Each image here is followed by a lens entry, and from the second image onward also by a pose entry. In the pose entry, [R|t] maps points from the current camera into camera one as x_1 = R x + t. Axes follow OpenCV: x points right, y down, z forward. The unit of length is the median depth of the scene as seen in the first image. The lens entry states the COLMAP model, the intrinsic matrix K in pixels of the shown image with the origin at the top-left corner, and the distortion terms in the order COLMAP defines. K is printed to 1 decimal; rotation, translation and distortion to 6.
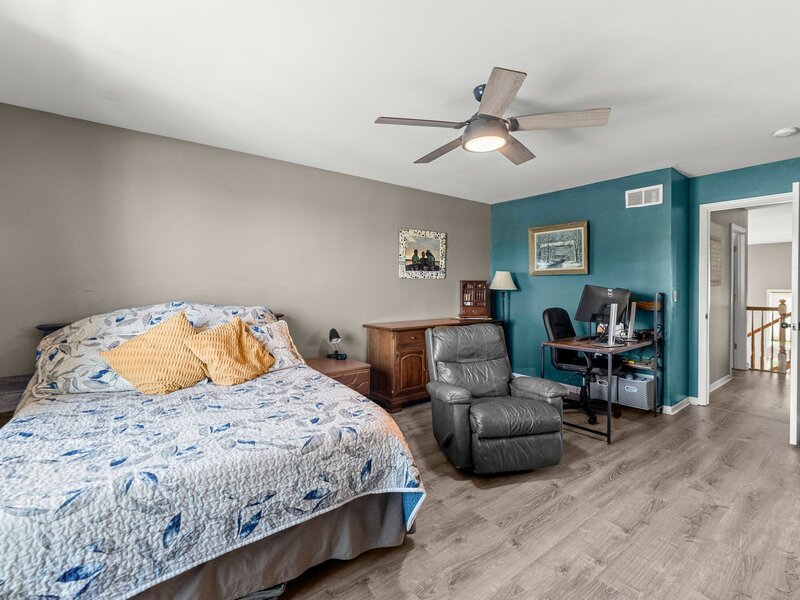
lens RADIAL K [[367.7, 0, 408.2], [0, 367.7, 296.6], [0, 0, 1]] dist [-0.000068, -0.000728]
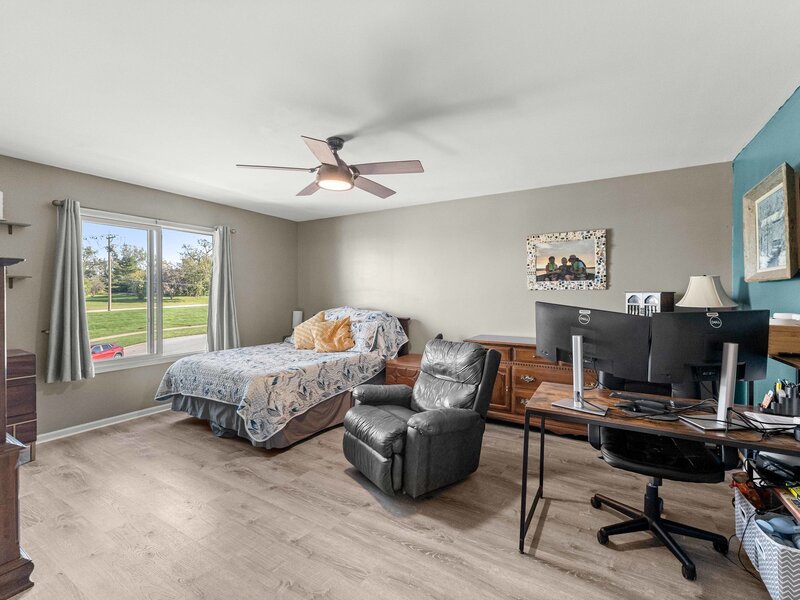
lens RADIAL K [[367.7, 0, 408.2], [0, 367.7, 296.6], [0, 0, 1]] dist [-0.000068, -0.000728]
pose [[0.369829, 0.008355, -0.929062, 0.688096], [-0.027360, 0.999624, -0.001901, -0.023216], [0.928697, 0.026122, 0.369918, 0.369178]]
